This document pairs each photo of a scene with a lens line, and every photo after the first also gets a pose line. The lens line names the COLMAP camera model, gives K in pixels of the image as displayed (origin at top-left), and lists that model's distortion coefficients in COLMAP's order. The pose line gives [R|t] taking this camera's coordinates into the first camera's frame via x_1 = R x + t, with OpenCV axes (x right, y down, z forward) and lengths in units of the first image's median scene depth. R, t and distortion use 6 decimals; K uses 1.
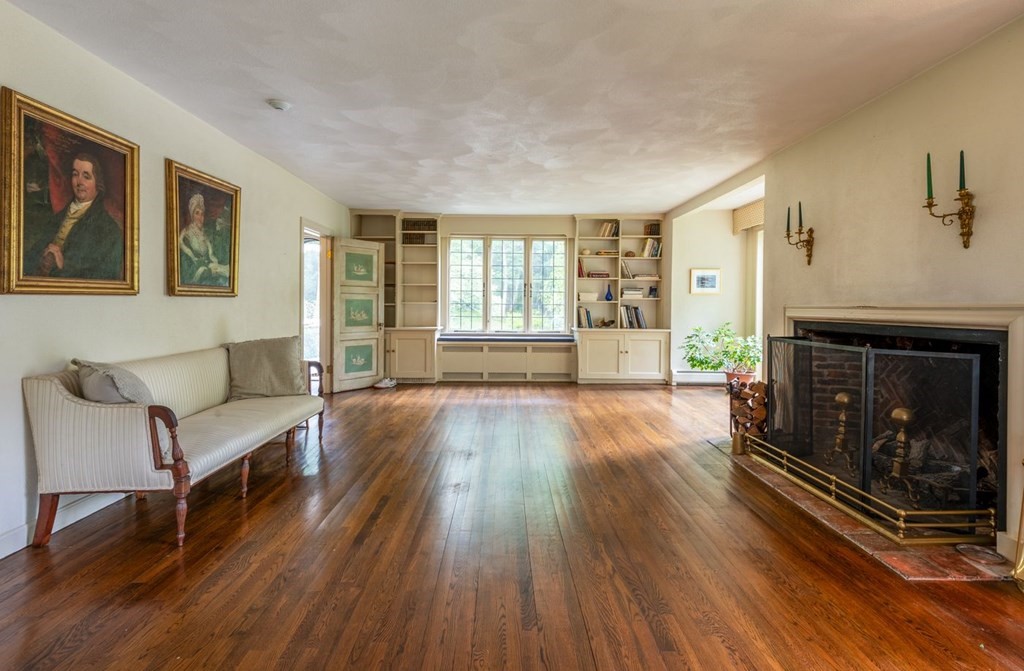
lens RADIAL K [[487.8, 0, 523.9], [0, 487.8, 306.0], [0, 0, 1]] dist [0.010031, -0.001917]
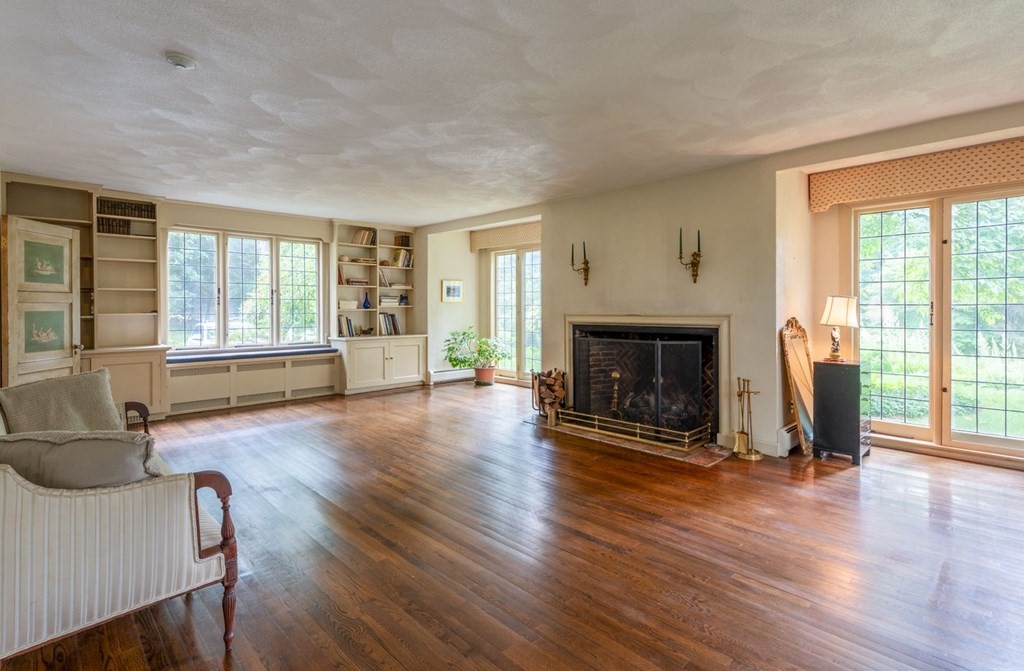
lens RADIAL K [[487.8, 0, 535.9], [0, 487.8, 304.2], [0, 0, 1]] dist [0.010031, -0.001917]
pose [[0.720248, -0.002700, 0.693712, -0.283979], [0.008129, 0.999957, -0.004548, -0.013026], [-0.693669, 0.008915, 0.720238, 0.038794]]
